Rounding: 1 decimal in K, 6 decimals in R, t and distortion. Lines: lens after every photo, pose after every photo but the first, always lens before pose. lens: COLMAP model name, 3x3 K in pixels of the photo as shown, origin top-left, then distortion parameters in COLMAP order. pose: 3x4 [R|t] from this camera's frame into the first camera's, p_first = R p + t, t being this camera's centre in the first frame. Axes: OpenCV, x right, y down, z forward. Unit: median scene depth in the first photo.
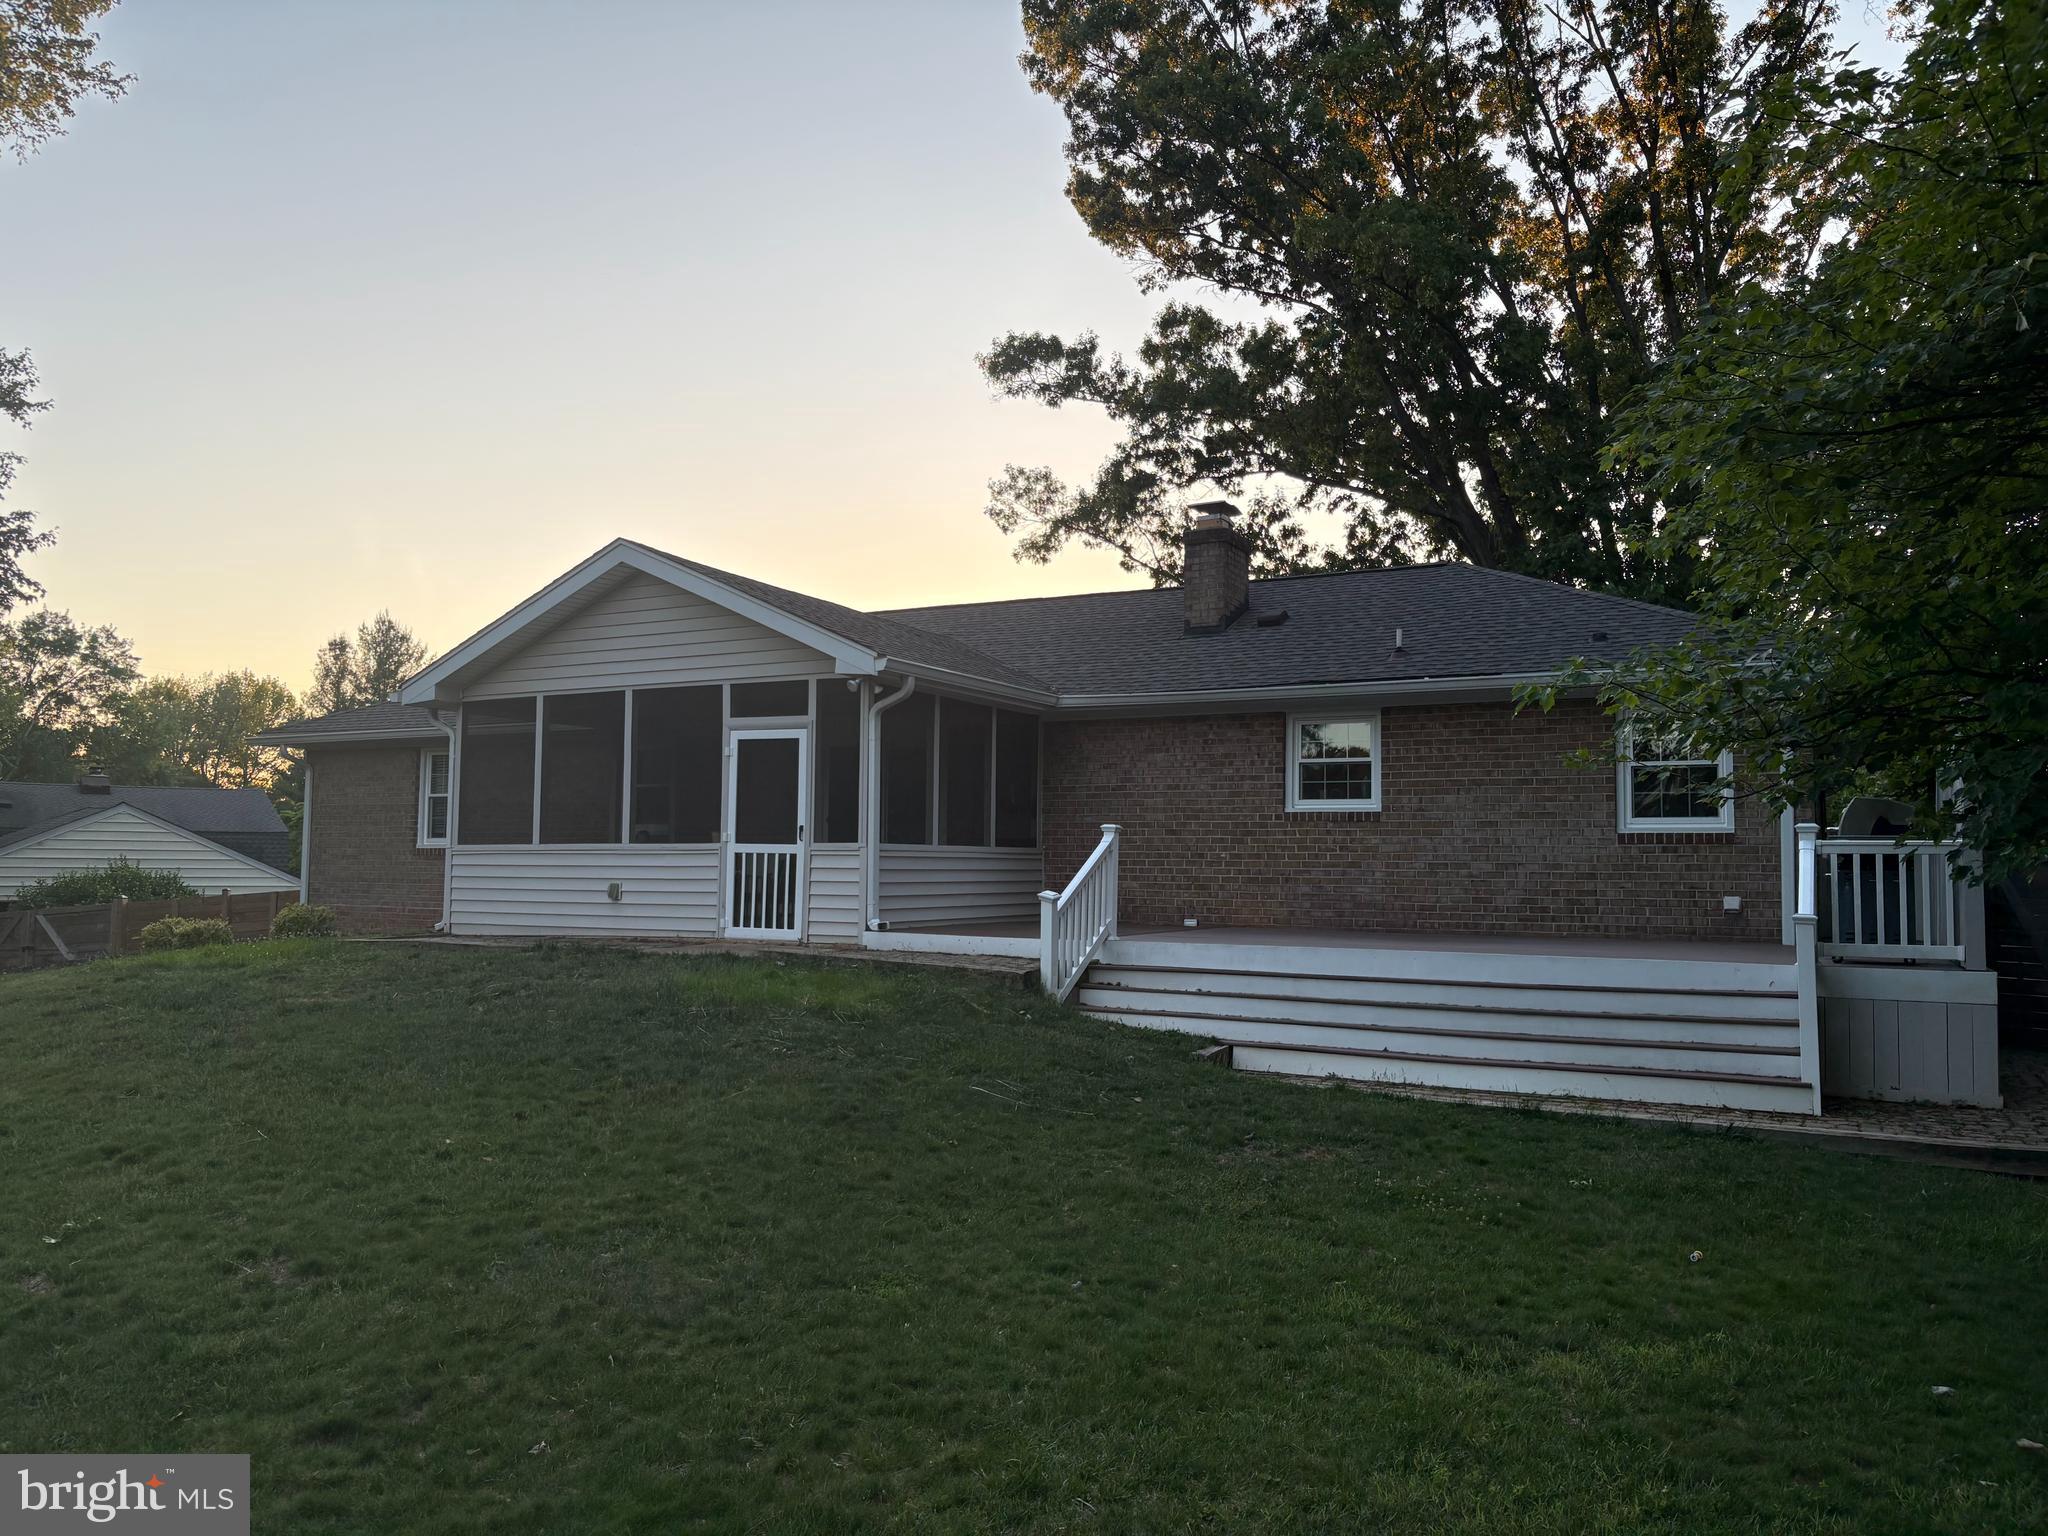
lens RADIAL K [[1538.4, 0, 1024.0], [0, 1538.4, 768.0], [0, 0, 1]] dist [0.116015, -0.219764]
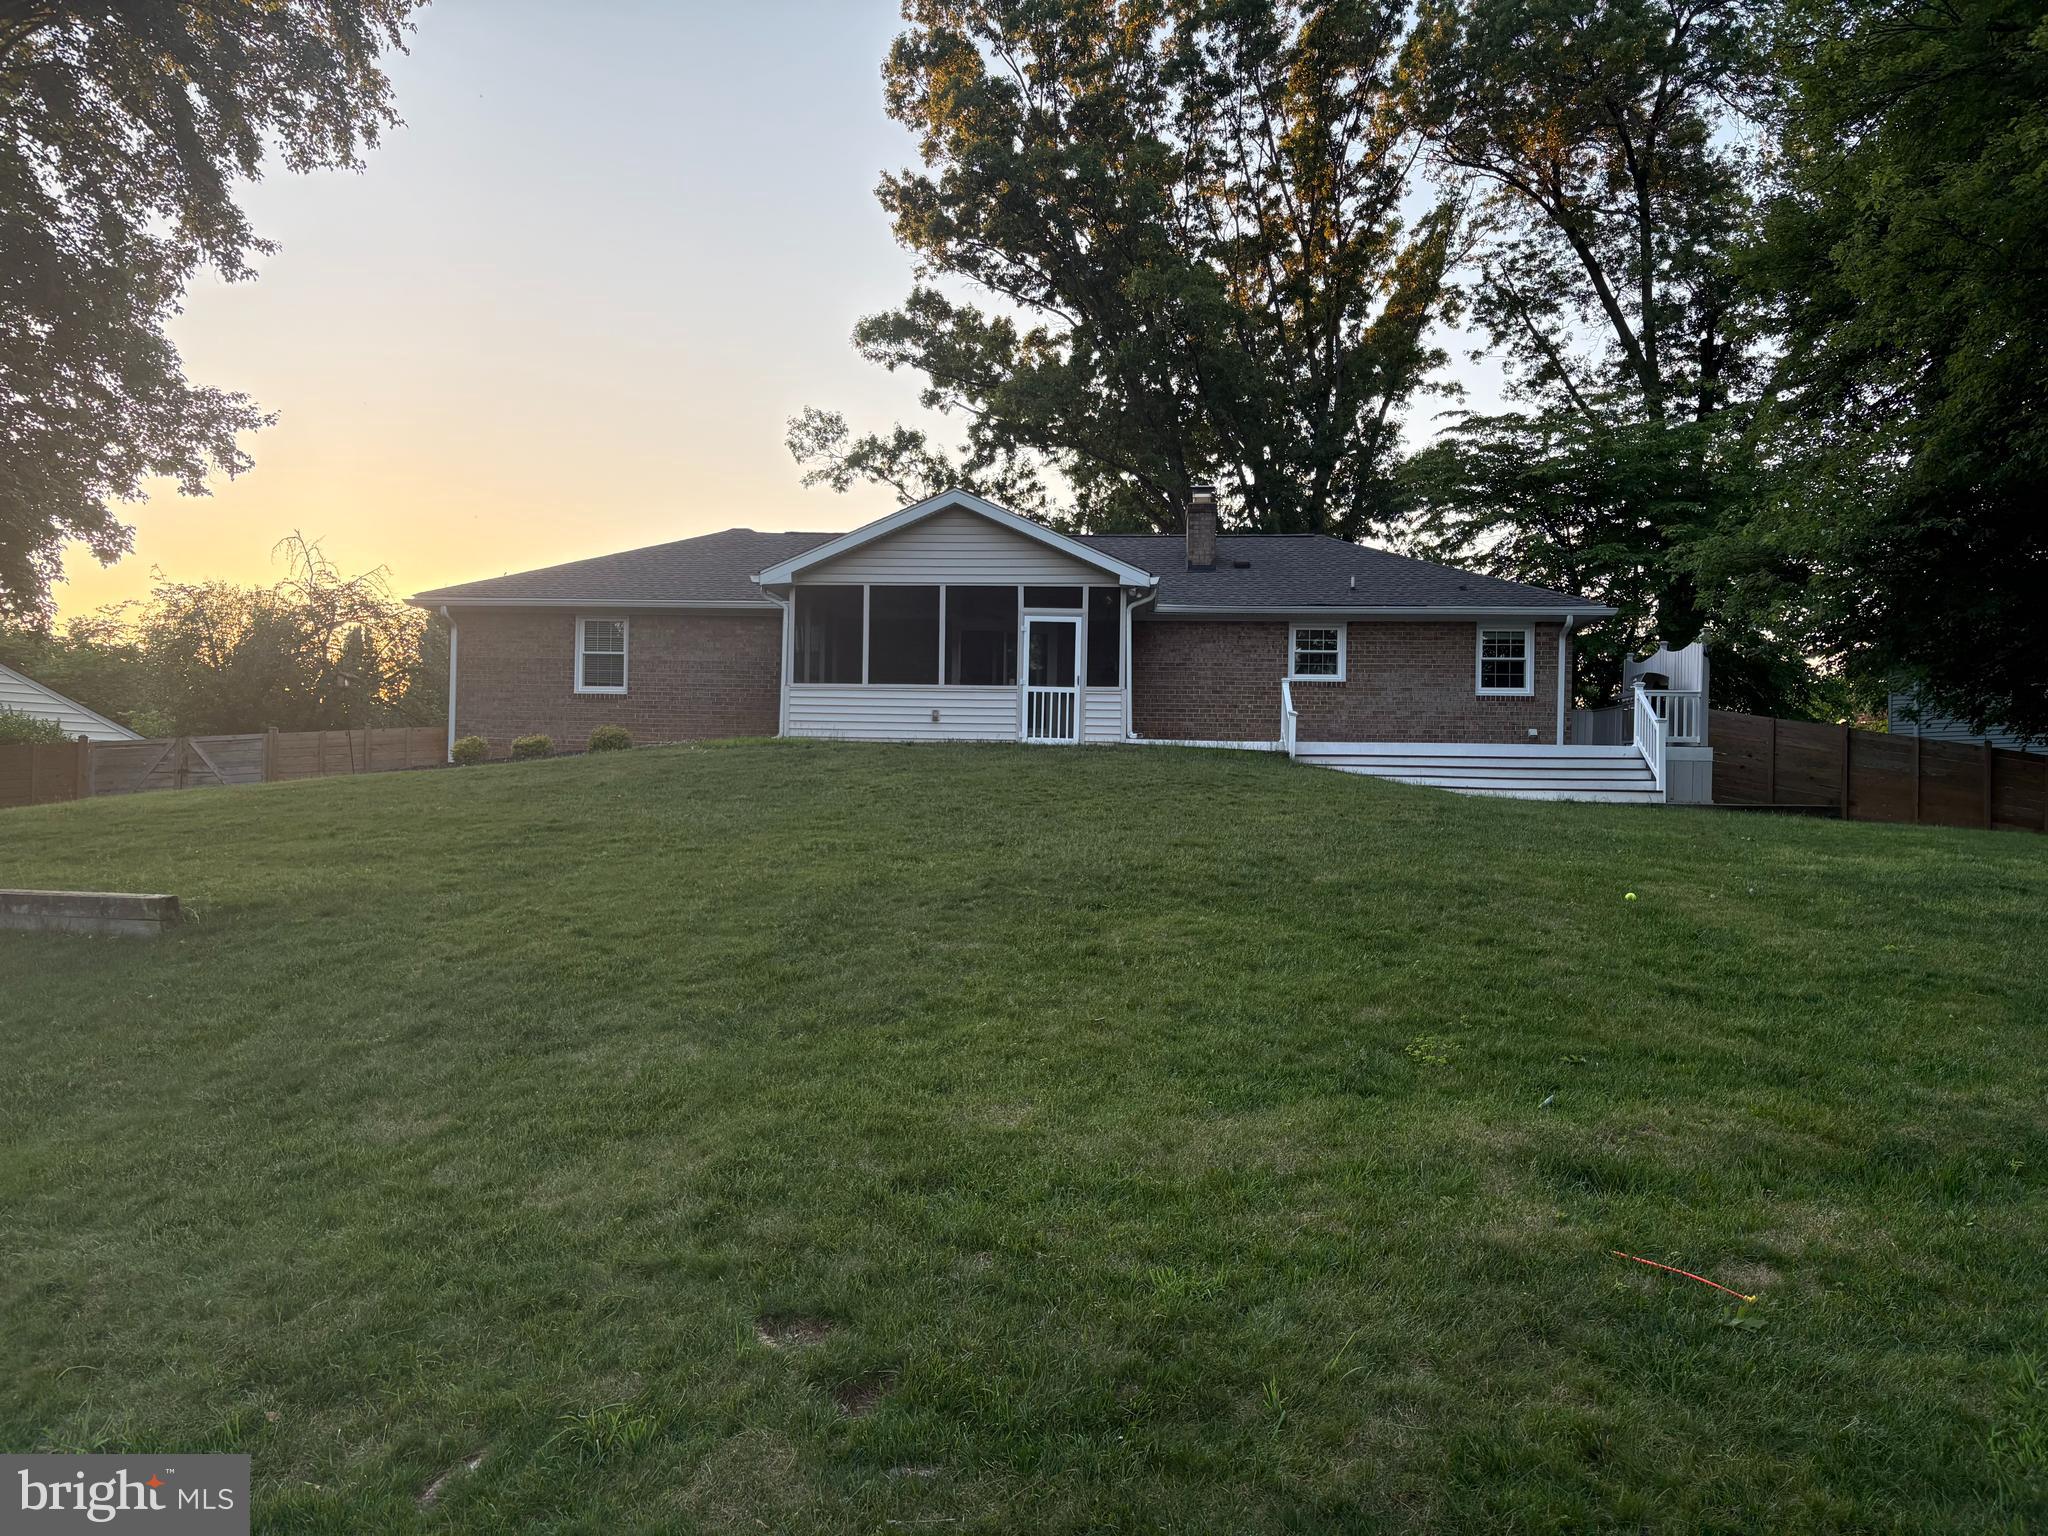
lens RADIAL K [[1538.4, 0, 1024.0], [0, 1538.4, 768.0], [0, 0, 1]] dist [0.116015, -0.219764]
pose [[0.915864, 0.014420, 0.401229, -0.808836], [-0.035374, 0.998367, 0.044866, 0.060656], [-0.399926, -0.055284, 0.914878, -0.460538]]
